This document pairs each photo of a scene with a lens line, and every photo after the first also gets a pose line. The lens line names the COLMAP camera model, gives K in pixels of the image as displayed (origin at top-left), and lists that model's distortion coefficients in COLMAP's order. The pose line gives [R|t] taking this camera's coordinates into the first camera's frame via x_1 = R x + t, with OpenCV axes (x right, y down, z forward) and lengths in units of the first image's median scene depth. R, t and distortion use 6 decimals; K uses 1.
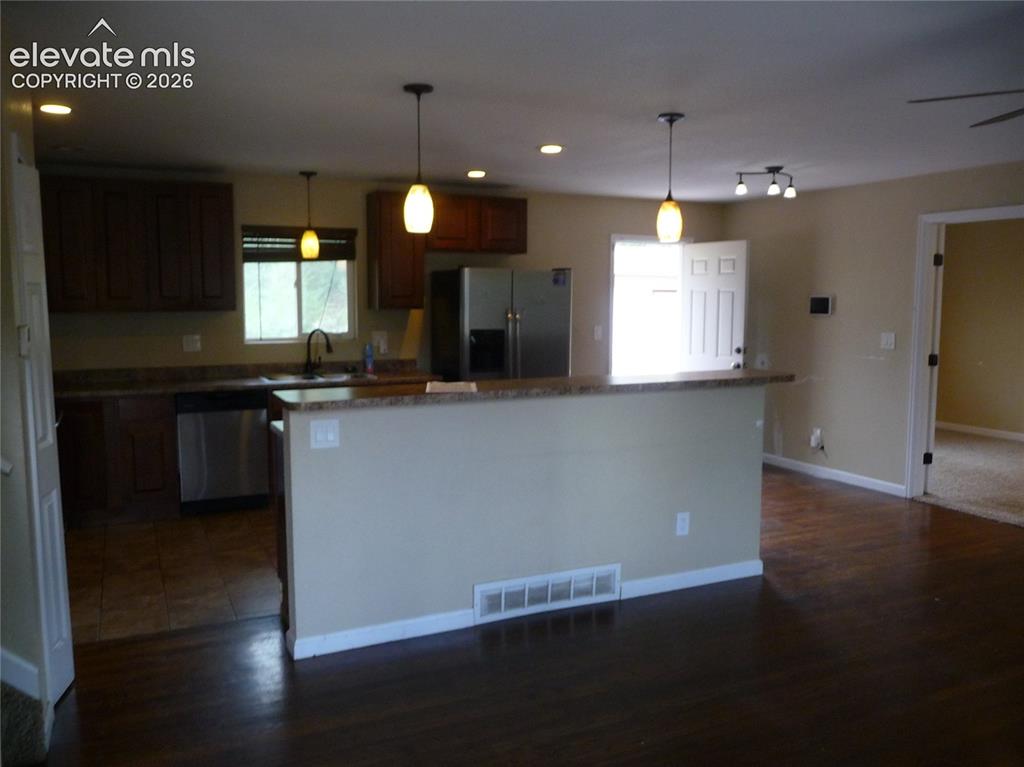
lens RADIAL K [[843.2, 0, 506.9], [0, 843.2, 389.0], [0, 0, 1]] dist [-0.051316, 0.049750]
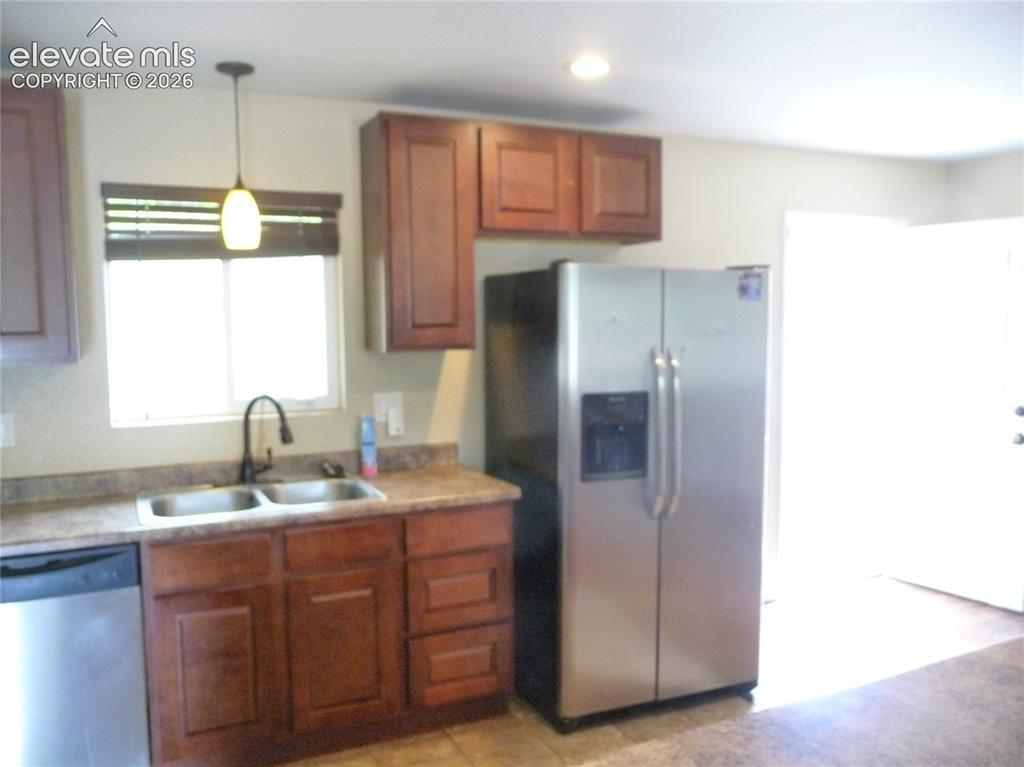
lens RADIAL K [[843.2, 0, 506.8], [0, 843.2, 386.9], [0, 0, 1]] dist [-0.051316, 0.049750]
pose [[0.999870, -0.015777, 0.003307, -0.083381], [0.015863, 0.999488, -0.027801, -0.059054], [-0.002866, 0.027850, 0.999608, 0.504156]]
